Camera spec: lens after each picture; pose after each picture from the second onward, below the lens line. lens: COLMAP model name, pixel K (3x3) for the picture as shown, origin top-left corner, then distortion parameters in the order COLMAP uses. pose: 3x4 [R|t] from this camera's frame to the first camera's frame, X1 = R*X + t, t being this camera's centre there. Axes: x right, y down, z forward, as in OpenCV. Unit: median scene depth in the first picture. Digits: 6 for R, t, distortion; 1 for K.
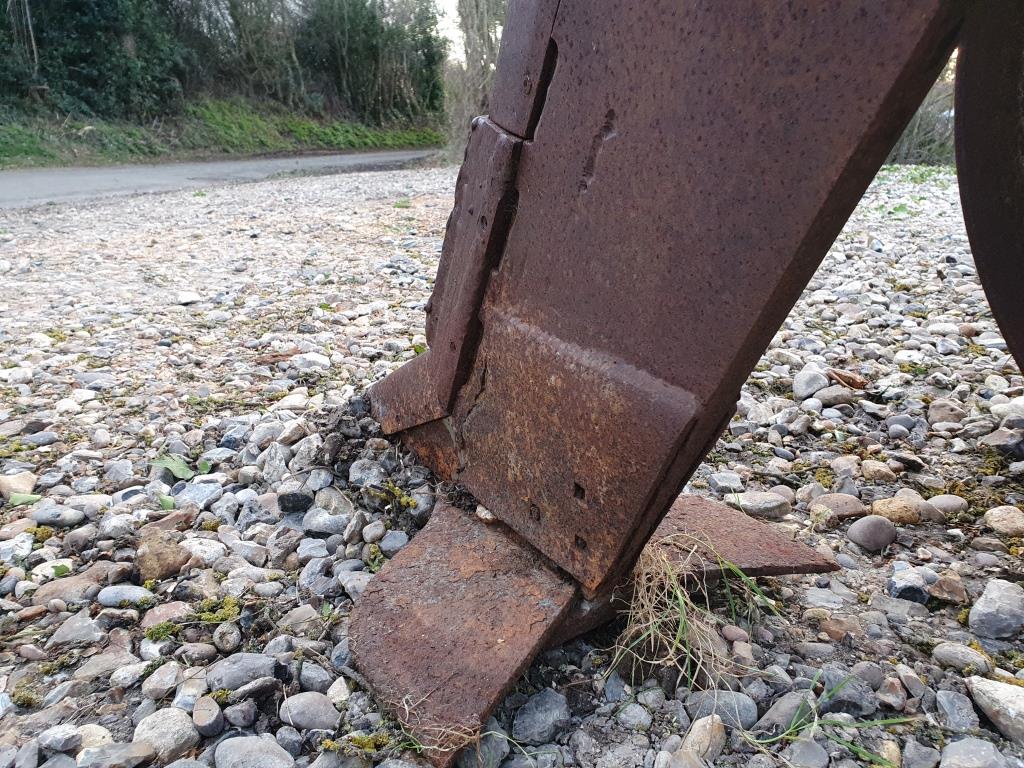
lens RADIAL K [[777.3, 0, 514.5], [0, 777.3, 383.0], [0, 0, 1]] dist [0.024571, -0.001074]
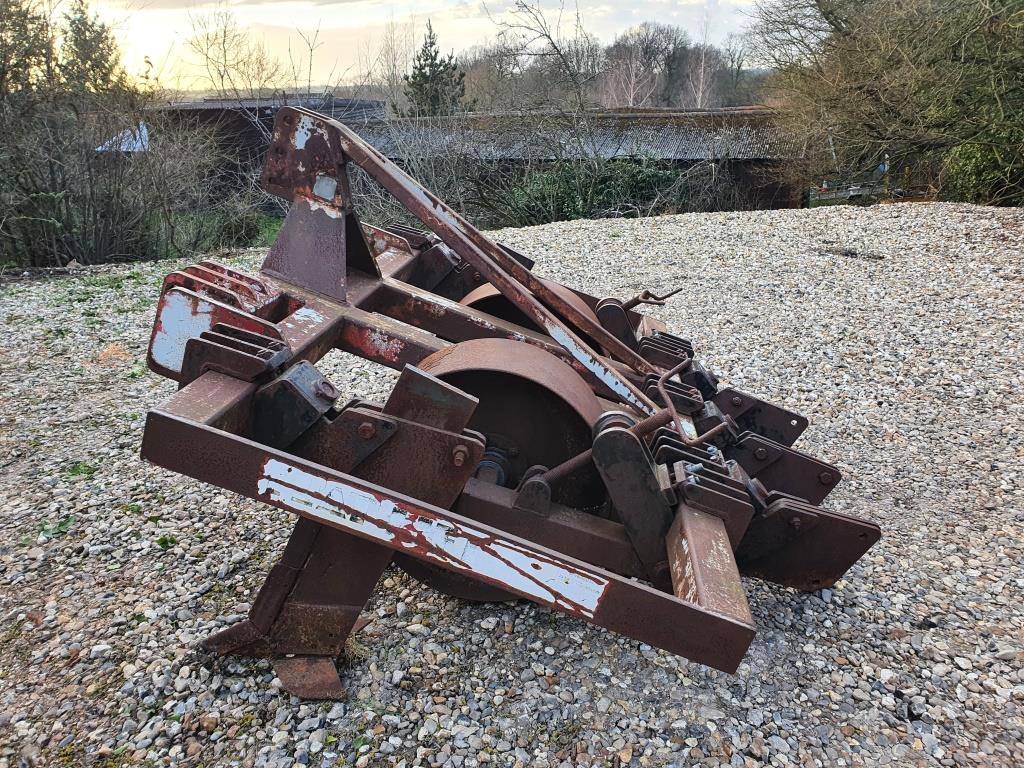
lens RADIAL K [[777.3, 0, 513.3], [0, 777.3, 384.5], [0, 0, 1]] dist [0.024571, -0.001074]
pose [[0.585900, -0.271763, 0.763457, -2.150717], [0.283749, 0.951252, 0.120854, -1.355400], [-0.759084, 0.145821, 0.634451, -2.598406]]
